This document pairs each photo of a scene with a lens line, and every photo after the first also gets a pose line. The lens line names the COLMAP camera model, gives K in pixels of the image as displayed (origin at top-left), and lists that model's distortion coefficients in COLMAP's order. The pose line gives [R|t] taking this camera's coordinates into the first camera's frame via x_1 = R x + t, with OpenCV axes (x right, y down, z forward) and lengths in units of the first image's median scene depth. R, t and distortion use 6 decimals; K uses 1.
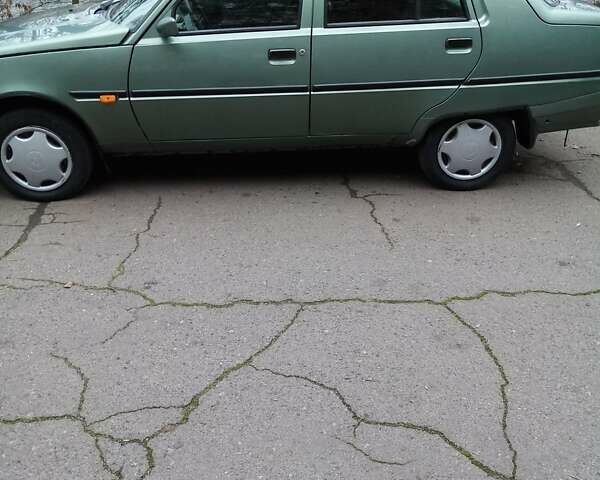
lens RADIAL K [[598.2, 0, 300.0], [0, 598.2, 240.0], [0, 0, 1]] dist [0.065261, -0.165056]
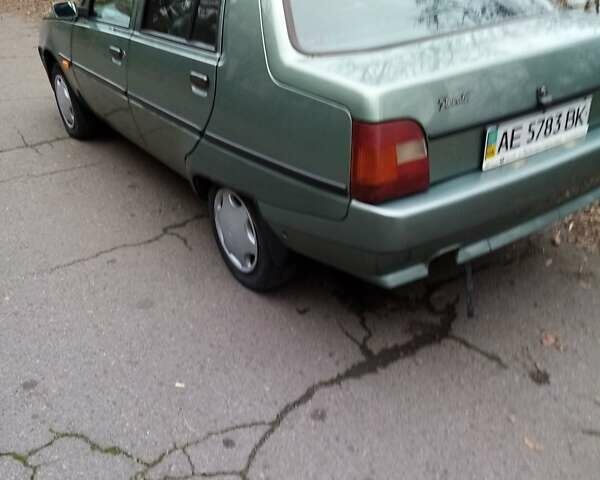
lens RADIAL K [[606.8, 0, 300.0], [0, 606.8, 240.0], [0, 0, 1]] dist [0.071459, -0.205693]
pose [[0.520510, 0.400989, -0.753842, 0.948294], [-0.383063, 0.898700, 0.213546, -0.350811], [0.763107, 0.177616, 0.621386, 0.650444]]
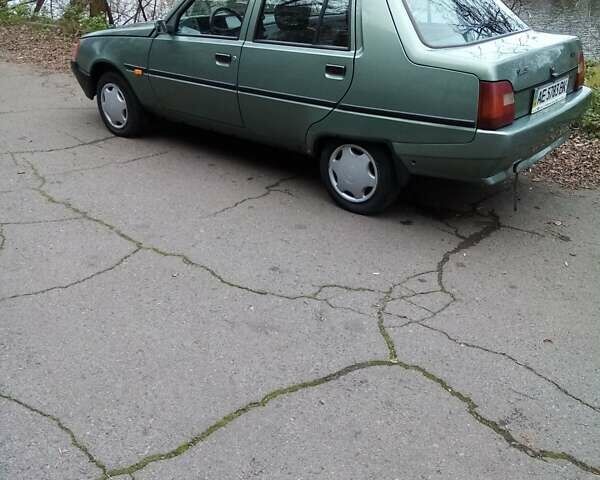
lens RADIAL K [[606.8, 0, 300.0], [0, 606.8, 240.0], [0, 0, 1]] dist [0.071459, -0.205693]
pose [[0.728373, 0.310839, -0.610616, 0.972746], [-0.338875, 0.937975, 0.073257, -0.092308], [0.595514, 0.153563, 0.788531, 0.126814]]
